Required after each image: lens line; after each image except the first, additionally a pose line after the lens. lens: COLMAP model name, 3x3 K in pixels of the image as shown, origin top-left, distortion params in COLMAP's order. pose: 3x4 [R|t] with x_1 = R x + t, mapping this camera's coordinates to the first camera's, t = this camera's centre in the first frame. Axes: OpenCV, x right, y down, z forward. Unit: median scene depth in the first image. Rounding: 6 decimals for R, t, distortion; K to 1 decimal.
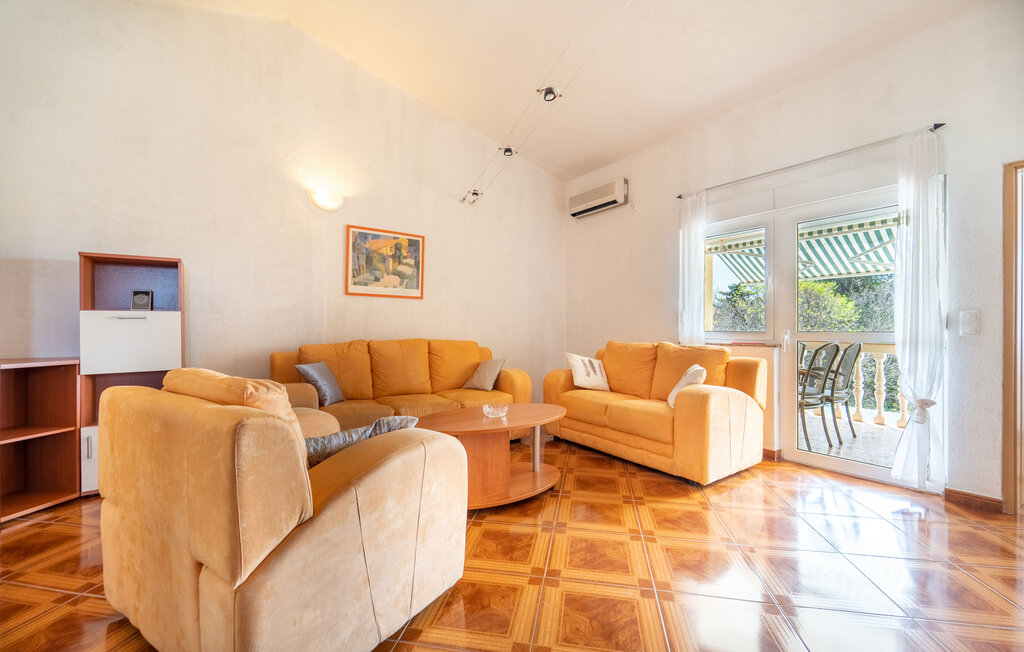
lens RADIAL K [[416.2, 0, 513.2], [0, 416.2, 313.8], [0, 0, 1]] dist [0.001495, 0.000023]
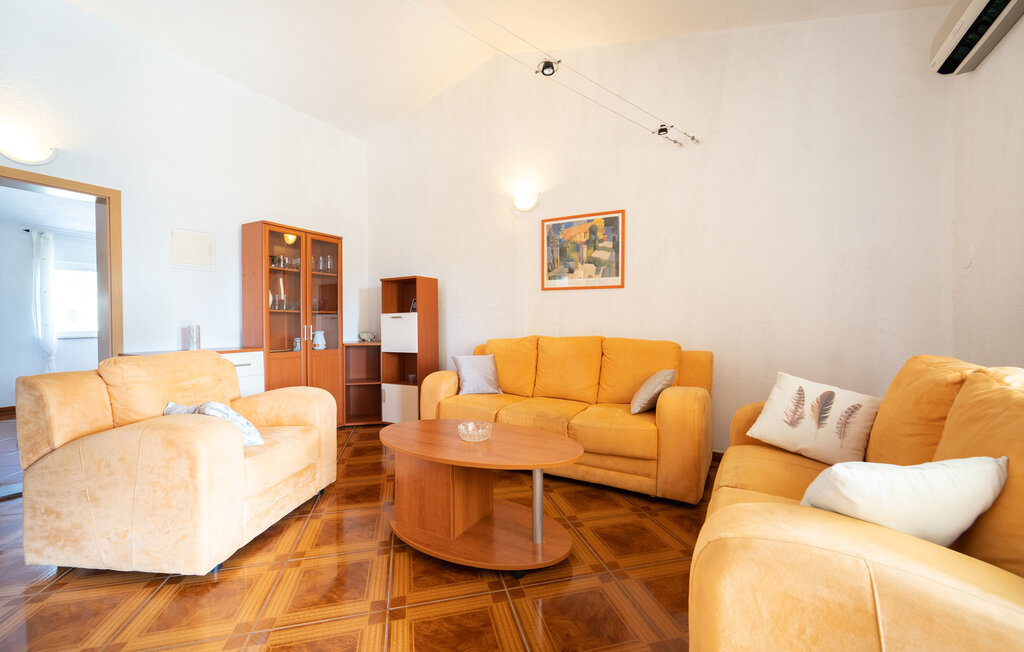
lens RADIAL K [[416.2, 0, 513.2], [0, 416.2, 313.8], [0, 0, 1]] dist [0.001495, 0.000023]
pose [[0.421199, -0.023209, -0.906671, 0.451476], [0.030841, 0.999461, -0.011257, 0.018603], [0.906444, -0.023221, 0.421688, 0.493838]]
